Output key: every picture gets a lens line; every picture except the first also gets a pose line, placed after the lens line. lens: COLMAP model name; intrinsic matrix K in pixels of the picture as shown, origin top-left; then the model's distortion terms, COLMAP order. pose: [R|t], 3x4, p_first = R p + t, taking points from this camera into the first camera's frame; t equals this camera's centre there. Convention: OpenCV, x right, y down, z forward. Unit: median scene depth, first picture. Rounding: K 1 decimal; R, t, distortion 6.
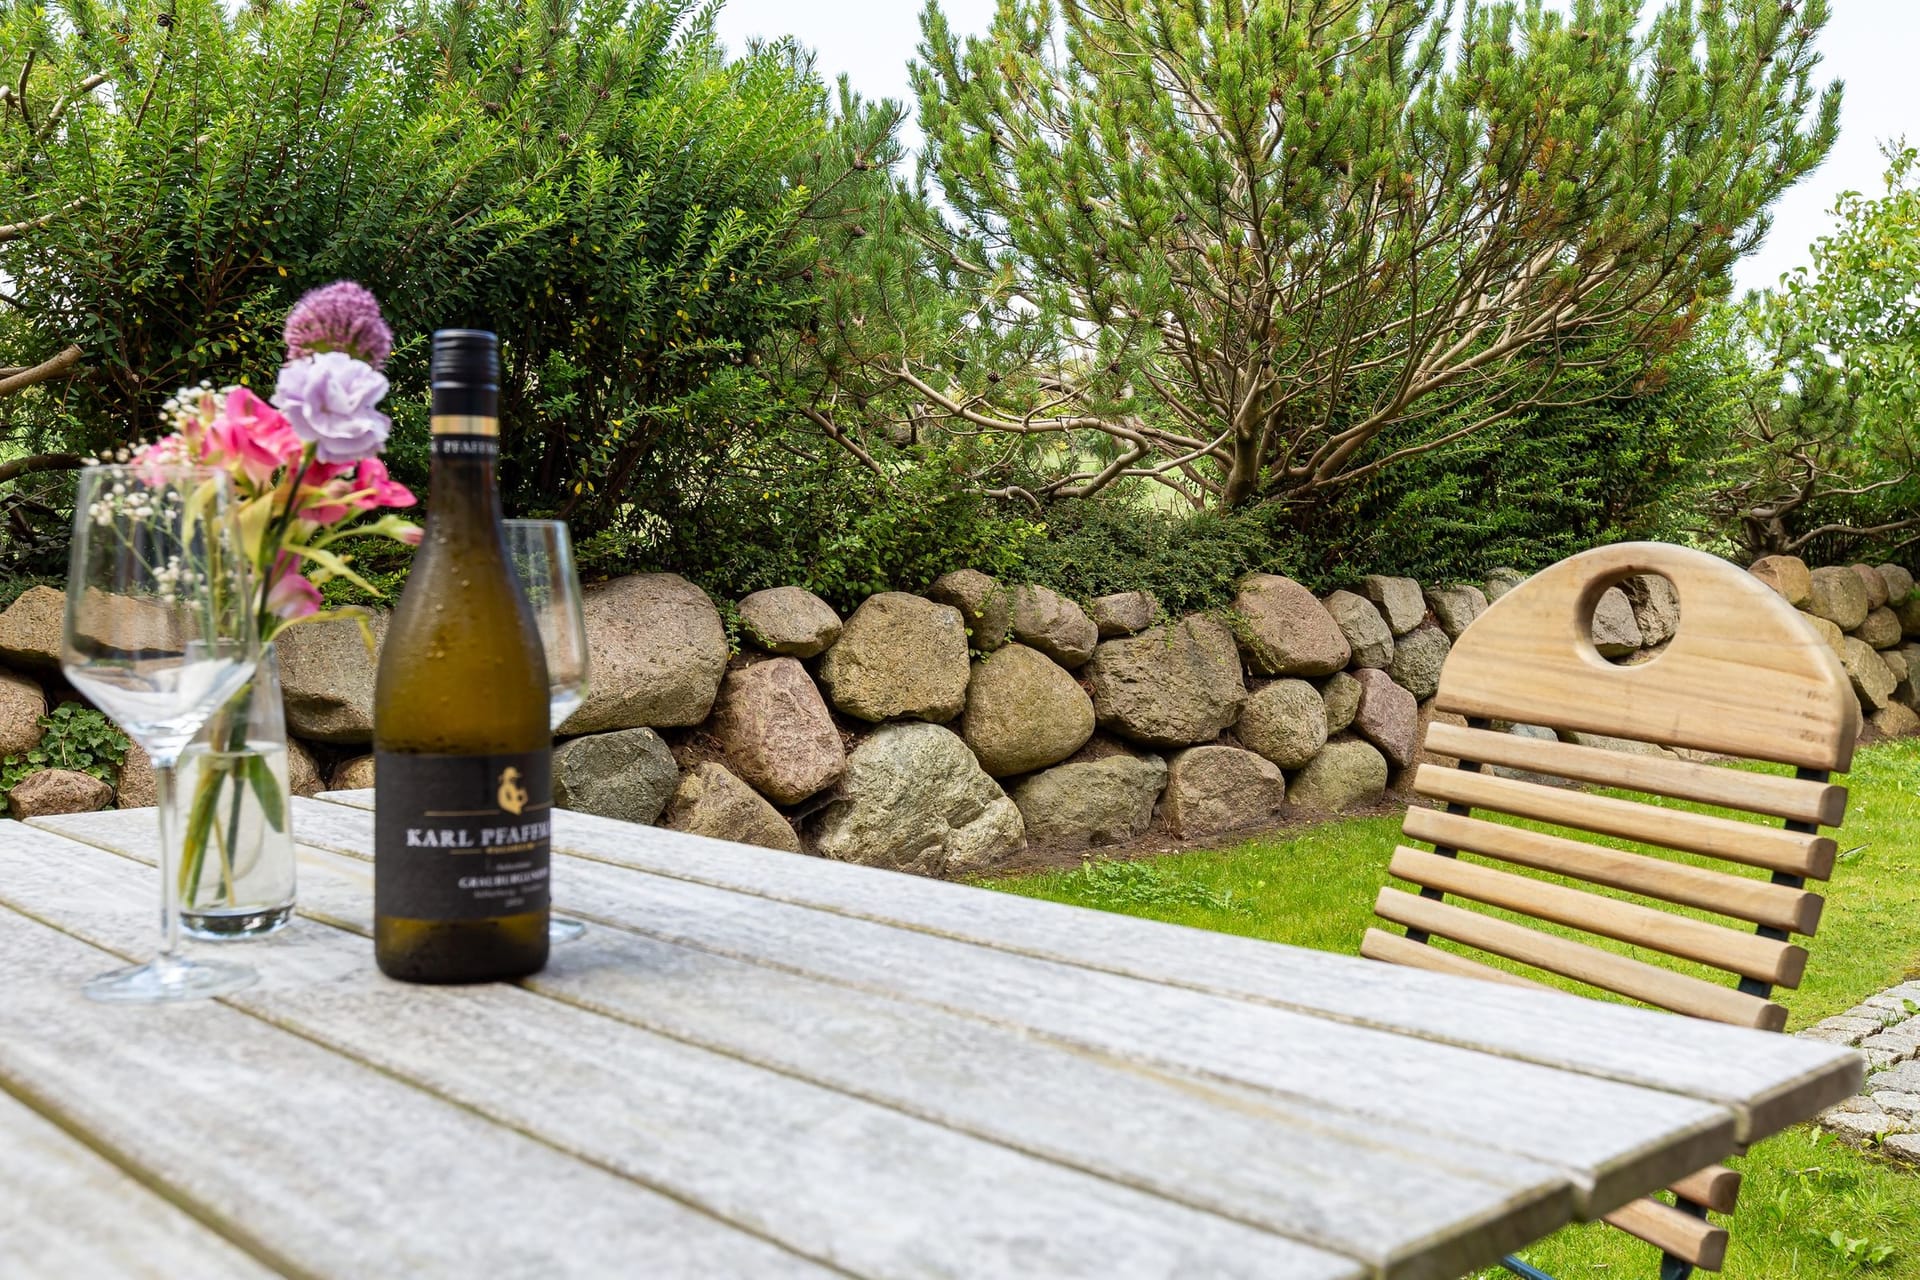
lens RADIAL K [[1855.4, 0, 960.0], [0, 1855.4, 640.0], [0, 0, 1]] dist [-0.007888, 0.011039]
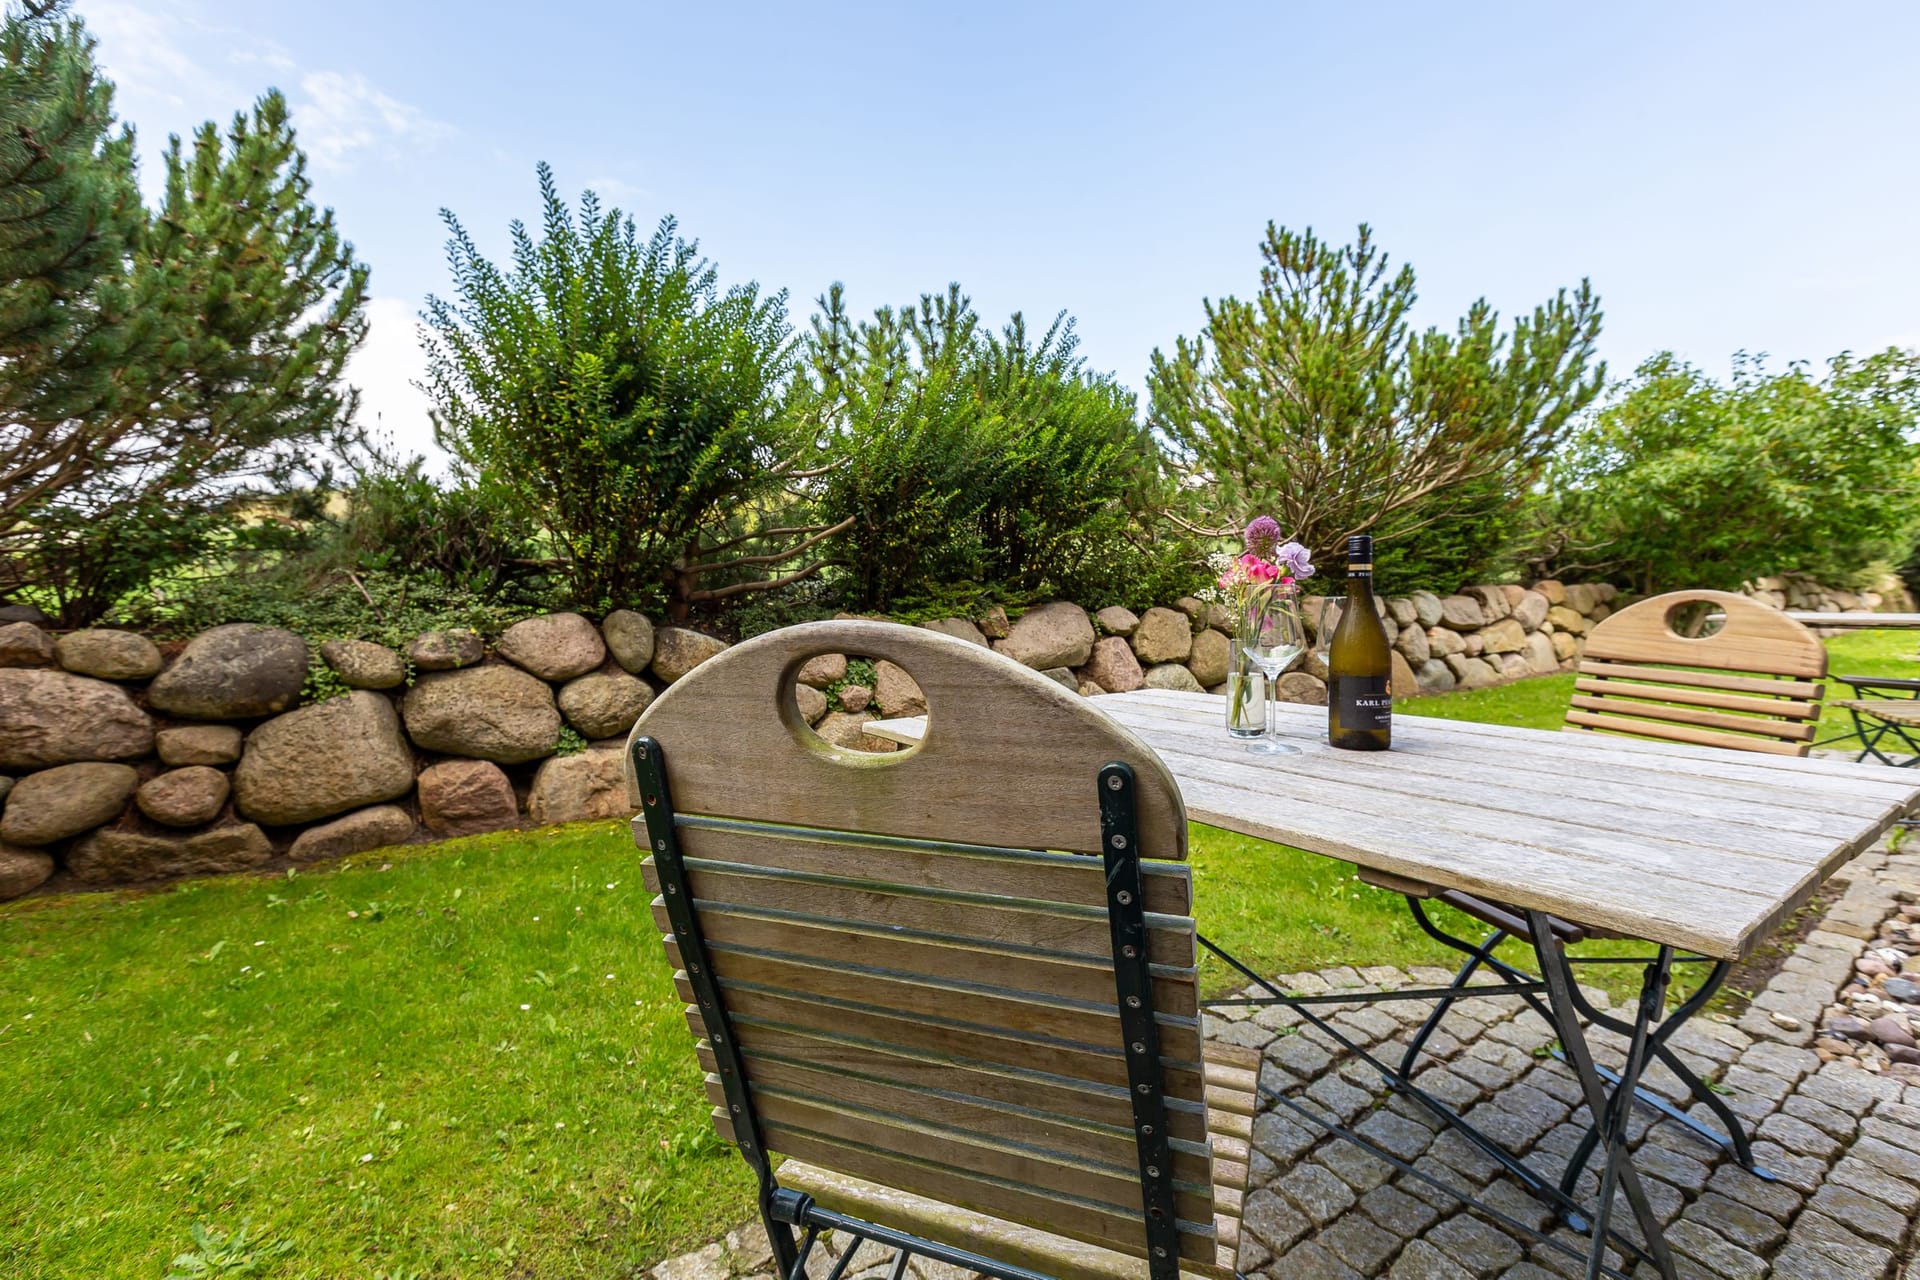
lens RADIAL K [[845.9, 0, 956.8], [0, 845.9, 634.1], [0, 0, 1]] dist [-0.000434, -0.000051]
pose [[0.988812, -0.015400, -0.148373, -0.116645], [0.016711, 0.999832, 0.007593, -0.004385], [0.148231, -0.009987, 0.988902, -0.074511]]
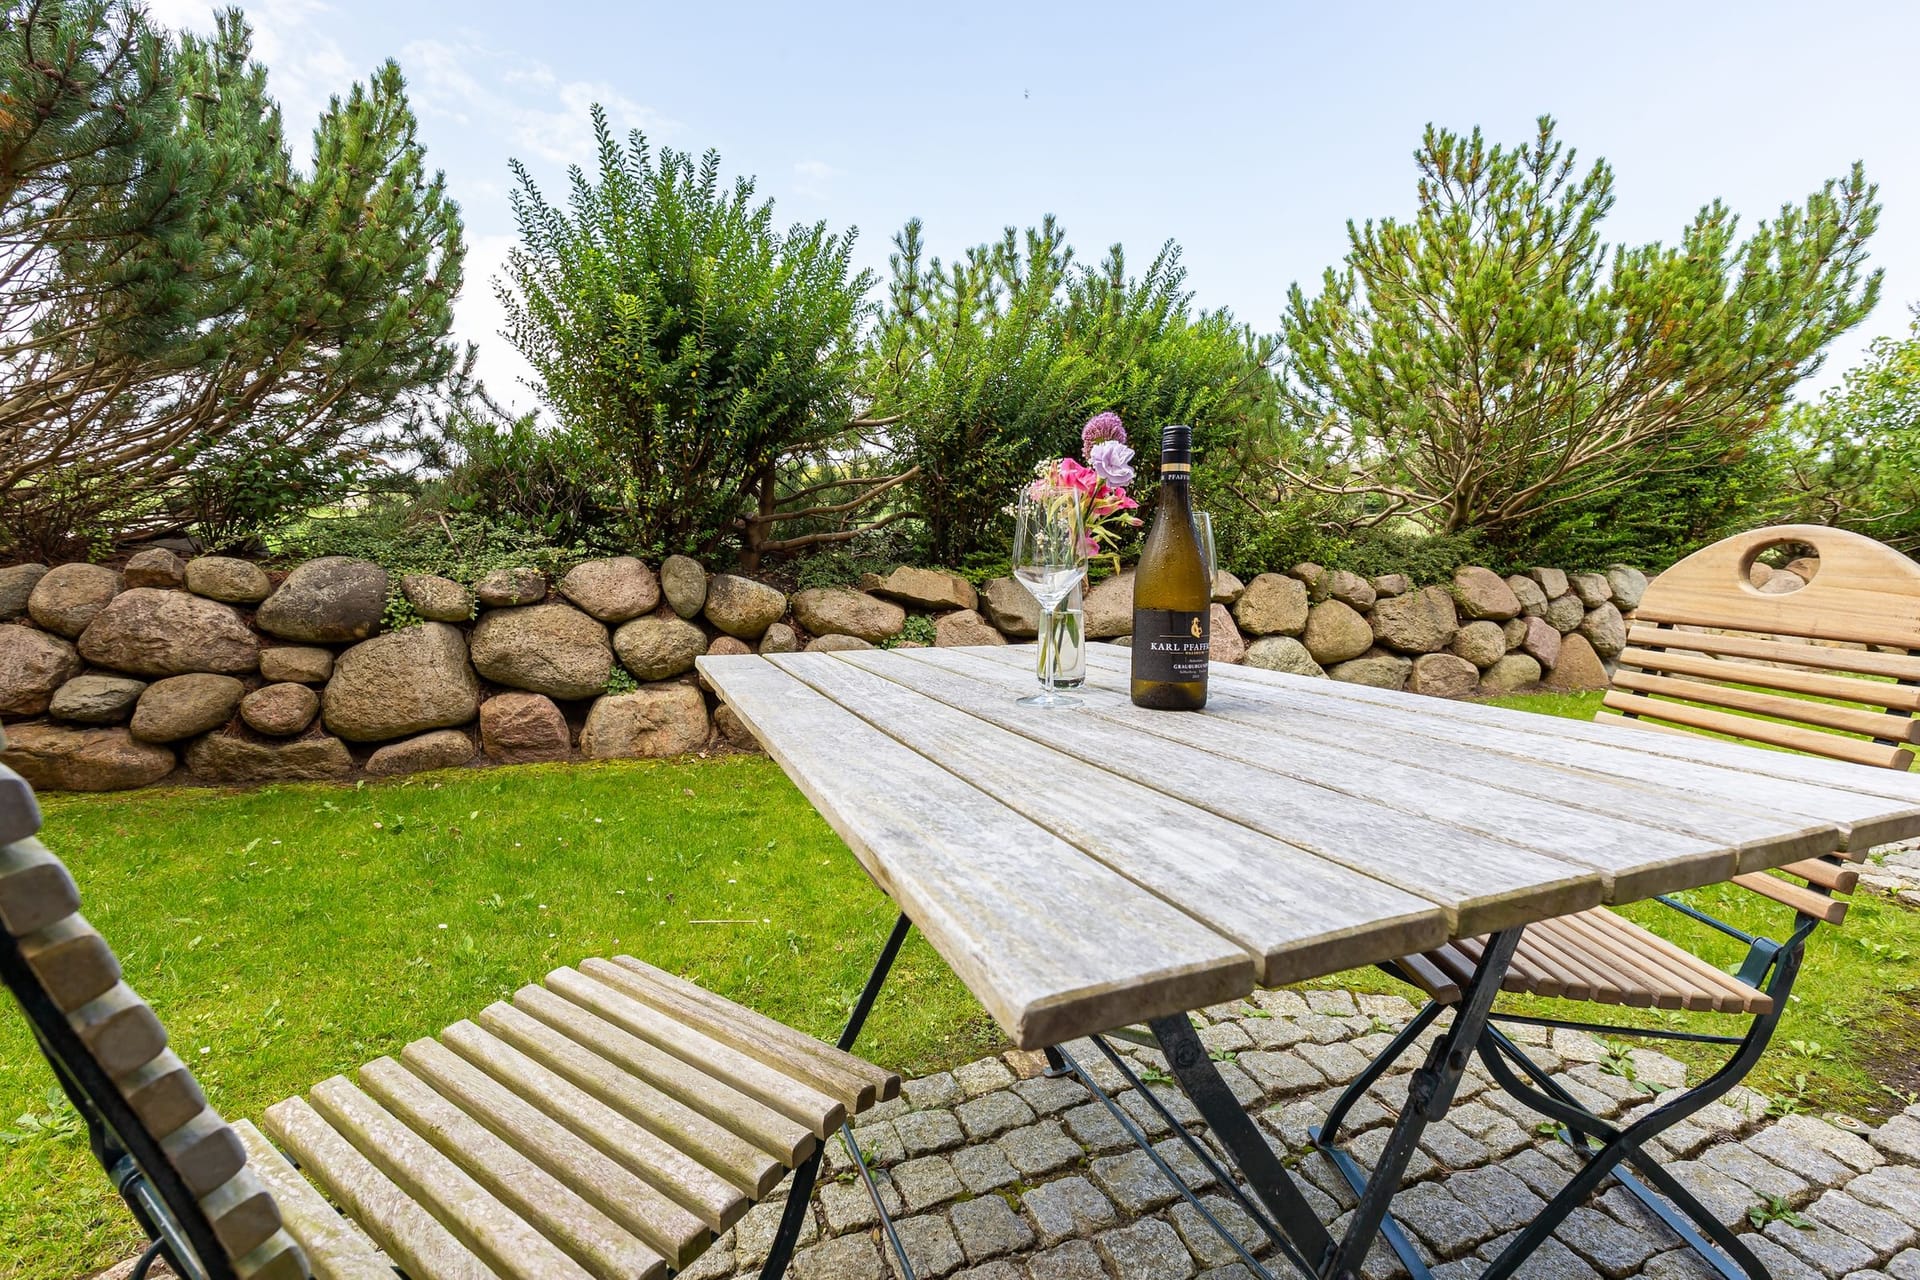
lens RADIAL K [[851.2, 0, 964.9], [0, 851.2, 634.1], [0, 0, 1]] dist [0.000328, 0.000325]
pose [[0.938210, 0.030876, -0.344687, -0.023493], [-0.017625, 0.998983, 0.041512, 0.008103], [0.345618, -0.032872, 0.937799, -0.012782]]
